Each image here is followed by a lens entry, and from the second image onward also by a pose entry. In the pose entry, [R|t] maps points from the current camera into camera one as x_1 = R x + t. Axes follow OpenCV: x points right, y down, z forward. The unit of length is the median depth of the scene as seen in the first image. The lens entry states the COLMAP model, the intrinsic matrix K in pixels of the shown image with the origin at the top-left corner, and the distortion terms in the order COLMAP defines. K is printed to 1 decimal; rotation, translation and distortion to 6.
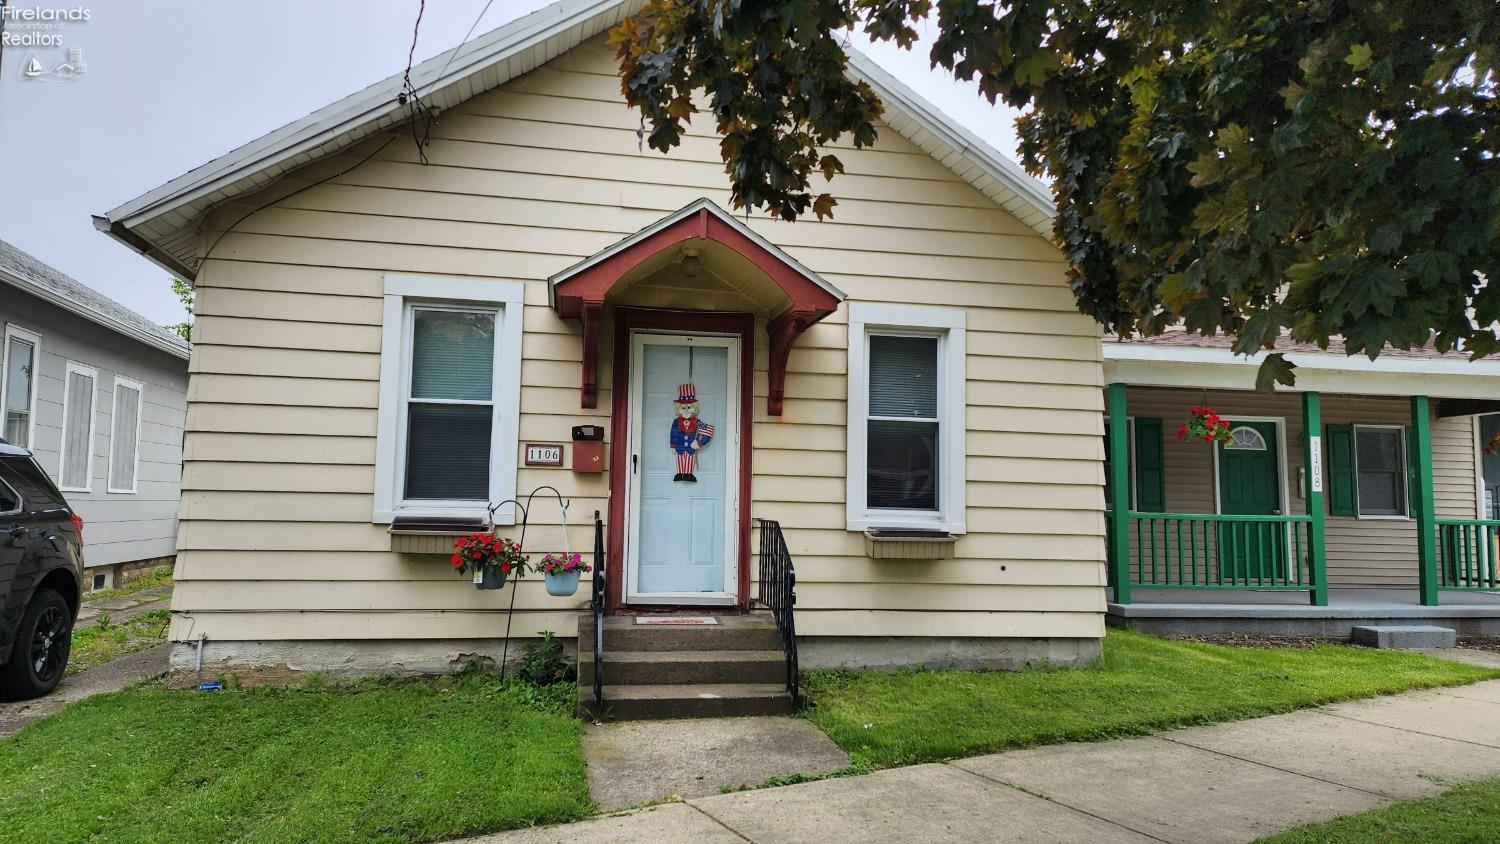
lens RADIAL K [[989.0, 0, 748.8], [0, 989.0, 334.2], [0, 0, 1]] dist [0.094395, -0.072996]
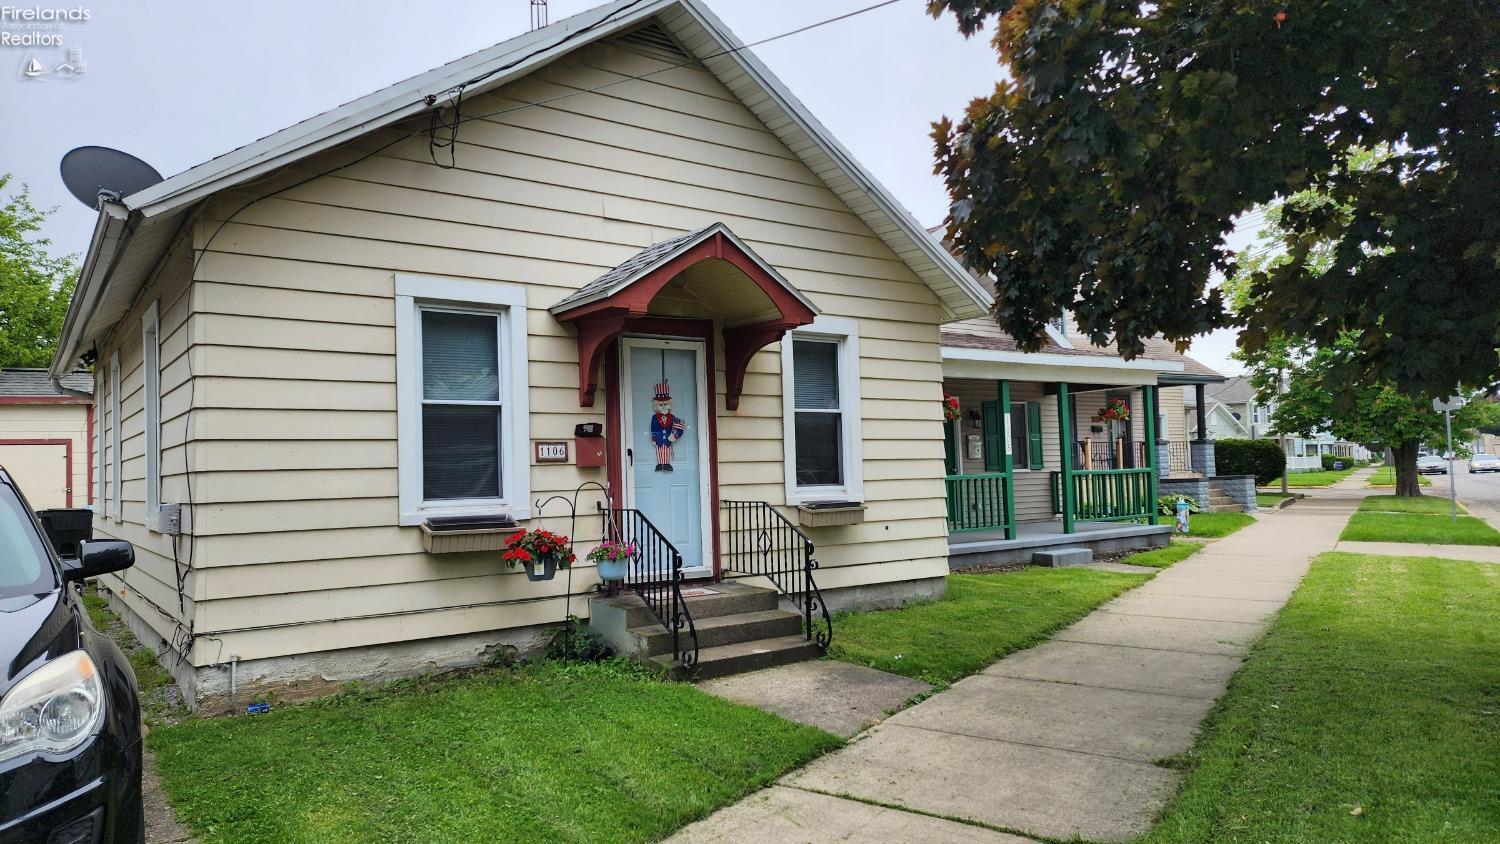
lens RADIAL K [[989.0, 0, 748.8], [0, 989.0, 334.2], [0, 0, 1]] dist [0.094395, -0.072996]
pose [[0.898877, 0.016916, 0.437874, -0.478467], [-0.029605, 0.999316, 0.022169, -0.033031], [-0.437200, -0.032891, 0.898763, -0.038589]]
